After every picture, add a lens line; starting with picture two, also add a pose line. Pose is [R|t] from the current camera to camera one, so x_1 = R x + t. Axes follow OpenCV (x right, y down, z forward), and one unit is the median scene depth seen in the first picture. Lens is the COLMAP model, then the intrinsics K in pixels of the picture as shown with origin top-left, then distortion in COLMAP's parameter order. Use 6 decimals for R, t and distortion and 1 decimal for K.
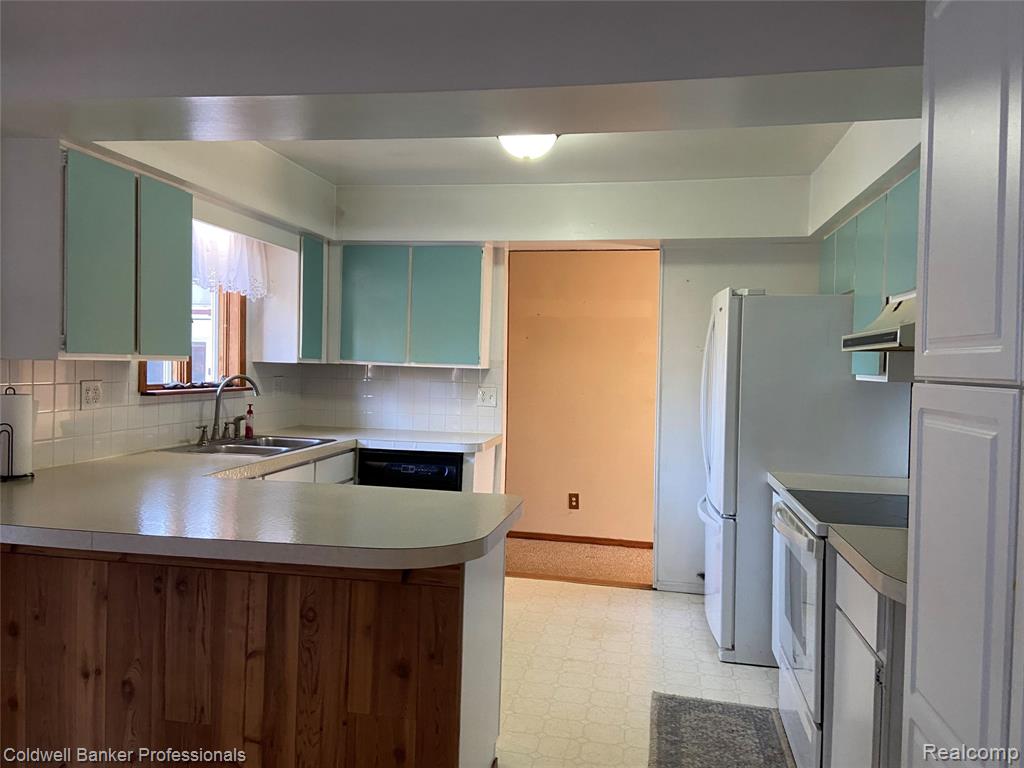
lens RADIAL K [[765.0, 0, 512.0], [0, 765.0, 384.0], [0, 0, 1]] dist [0.140952, -0.170584]
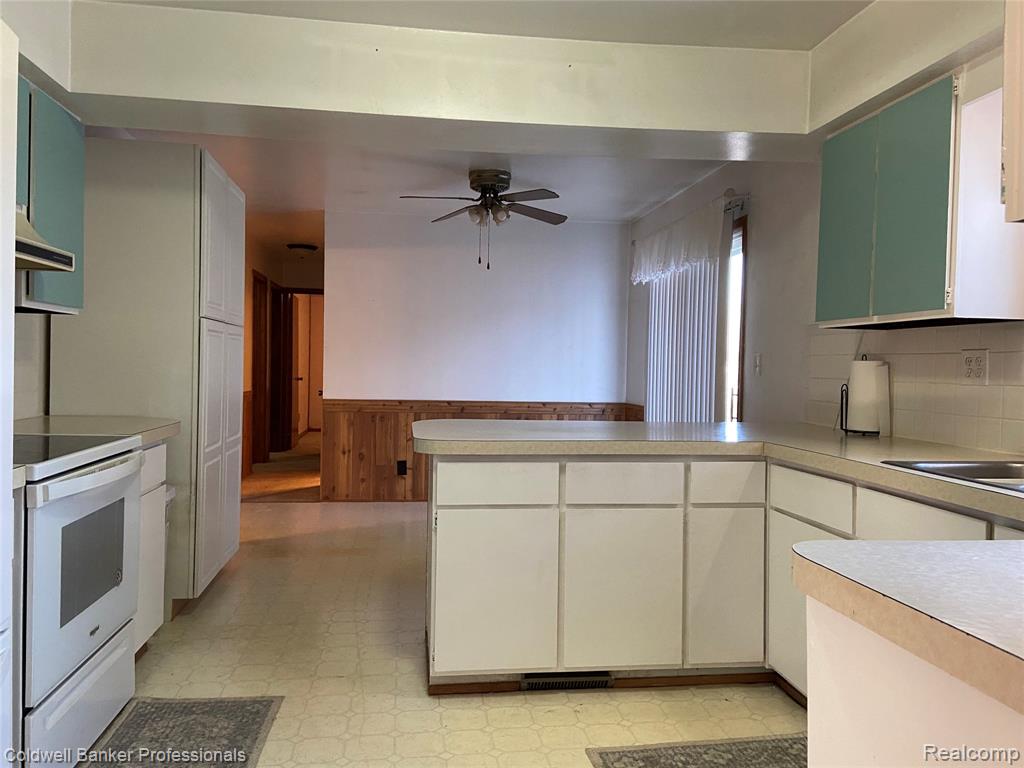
lens RADIAL K [[765.0, 0, 512.0], [0, 765.0, 384.0], [0, 0, 1]] dist [0.140952, -0.170584]
pose [[-0.944871, -0.038921, -0.325122, 0.131055], [-0.052320, 0.998099, 0.032569, 0.019486], [0.323236, 0.047784, -0.945111, 1.144057]]
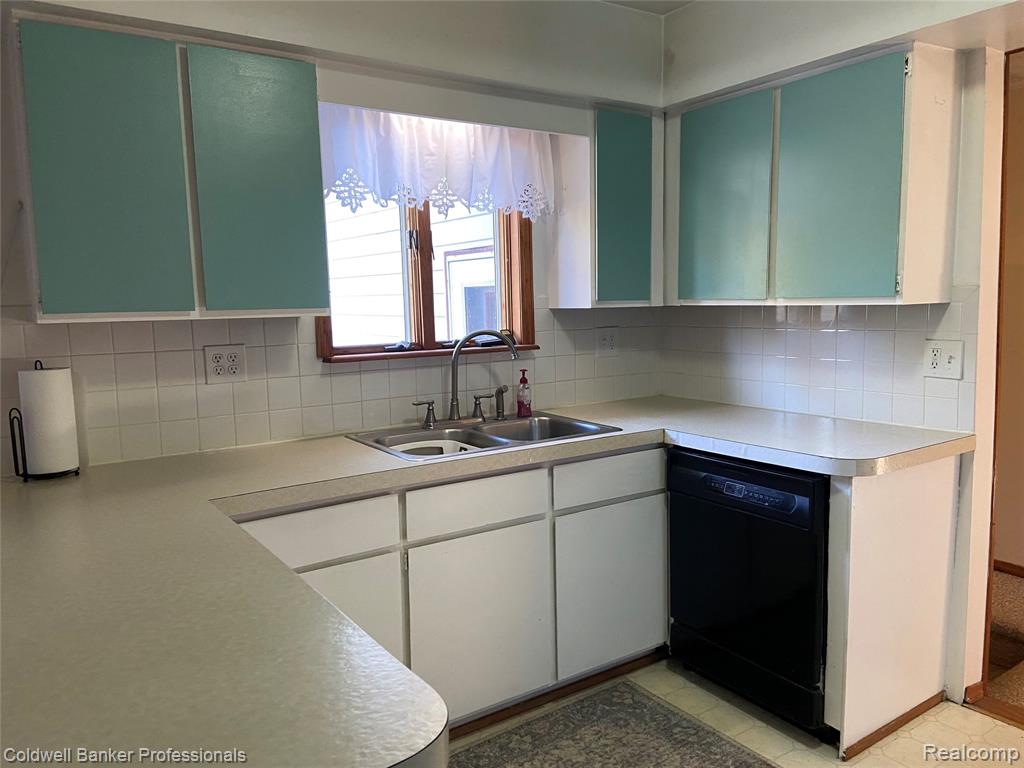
lens RADIAL K [[765.0, 0, 512.0], [0, 765.0, 384.0], [0, 0, 1]] dist [0.140952, -0.170584]
pose [[0.711926, 0.034660, -0.701398, 0.148231], [0.021090, 0.997275, 0.070689, -0.010762], [0.701938, -0.065118, 0.709255, 0.493431]]
